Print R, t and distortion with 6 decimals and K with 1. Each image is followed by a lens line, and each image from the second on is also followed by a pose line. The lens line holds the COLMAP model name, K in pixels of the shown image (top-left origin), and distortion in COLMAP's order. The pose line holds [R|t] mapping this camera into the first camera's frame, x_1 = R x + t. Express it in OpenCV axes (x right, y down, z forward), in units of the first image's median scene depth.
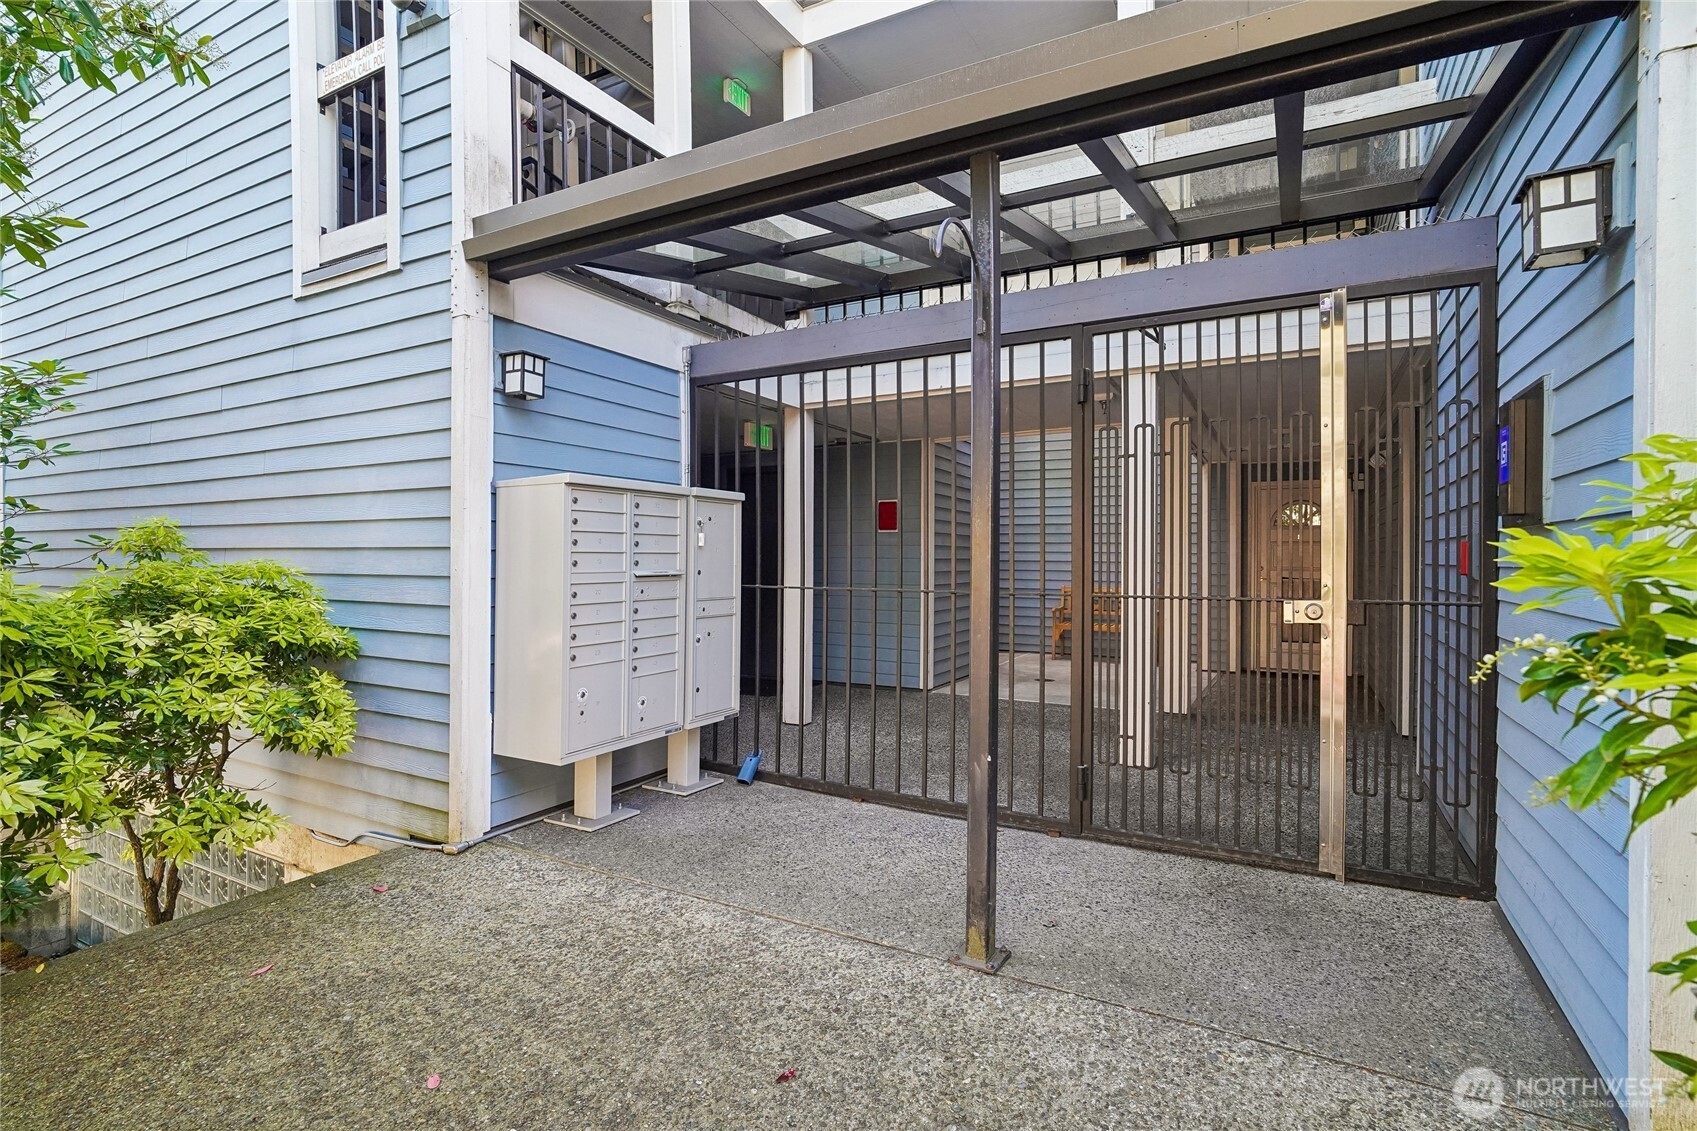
lens RADIAL K [[806.3, 0, 841.6], [0, 806.3, 560.4], [0, 0, 1]] dist [-0.010927, 0.004434]
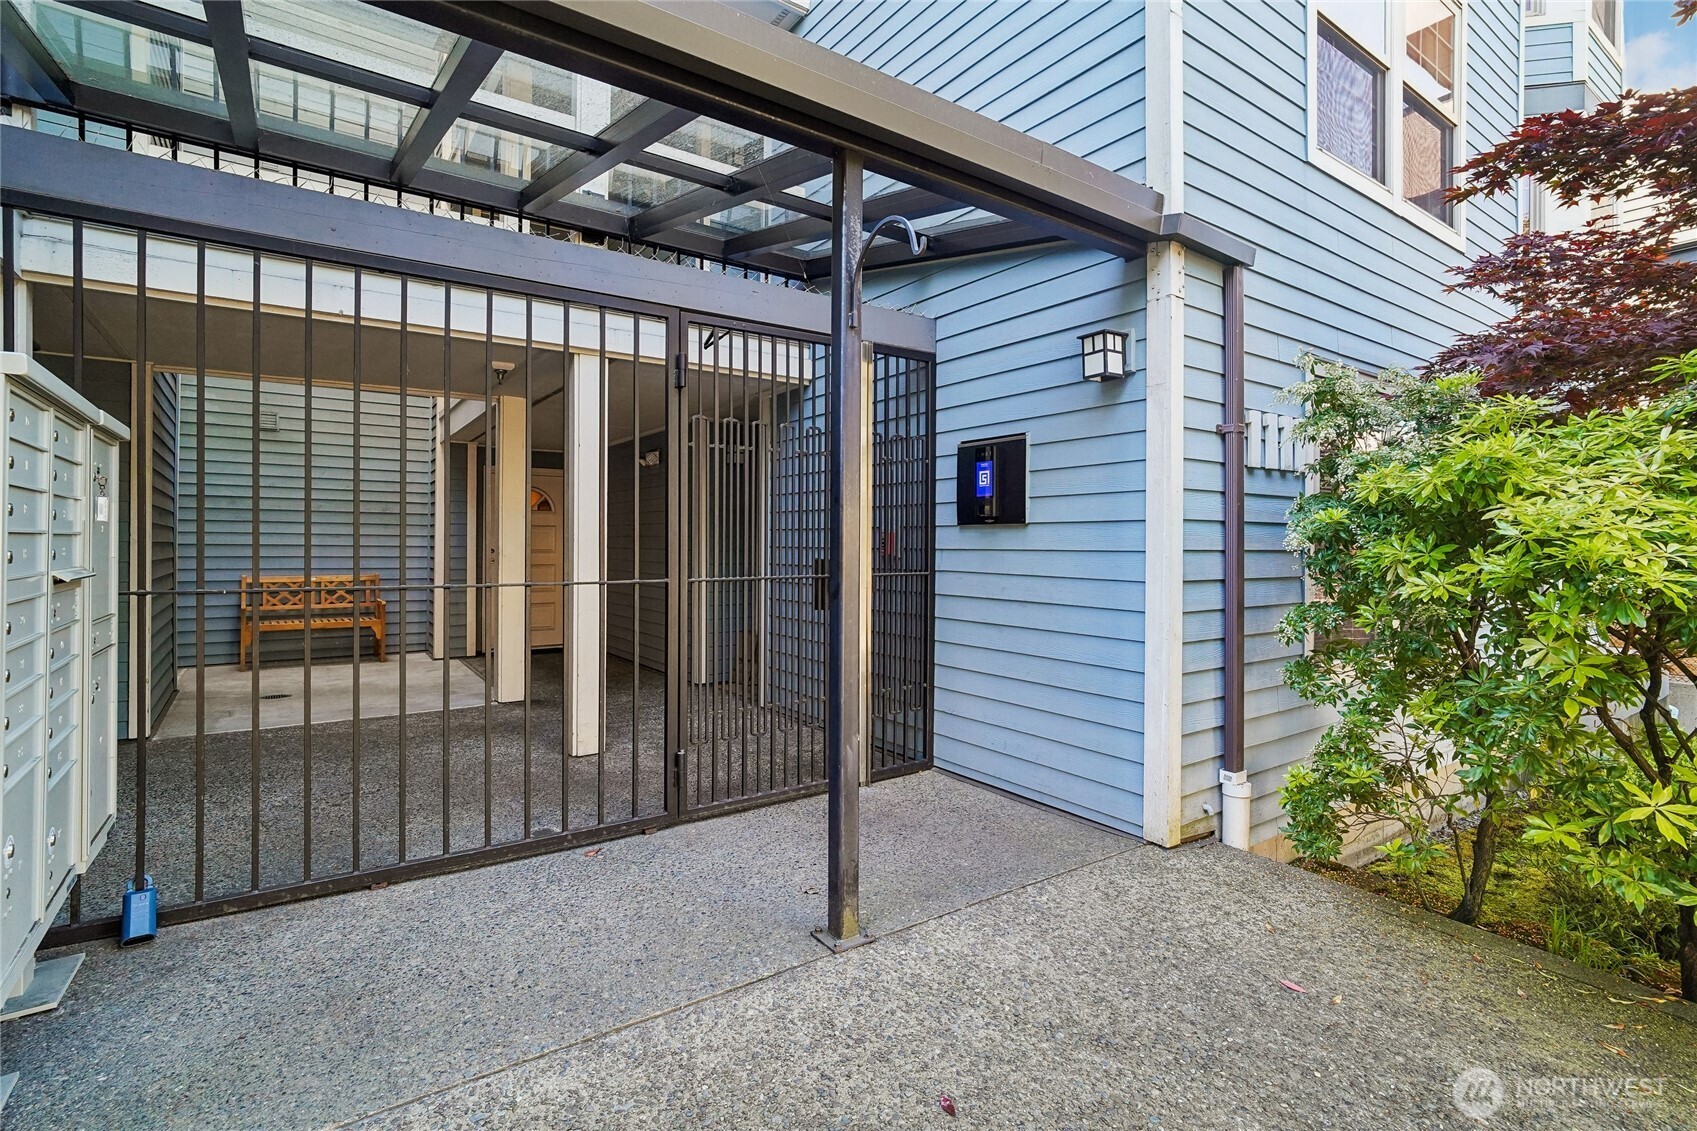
lens RADIAL K [[806.3, 0, 850.4], [0, 806.3, 576.9], [0, 0, 1]] dist [-0.010927, 0.004434]
pose [[0.436584, -0.045760, 0.898499, -0.488364], [-0.001494, 0.998667, 0.051588, -0.018255], [-0.899662, -0.023865, 0.435934, 0.360060]]
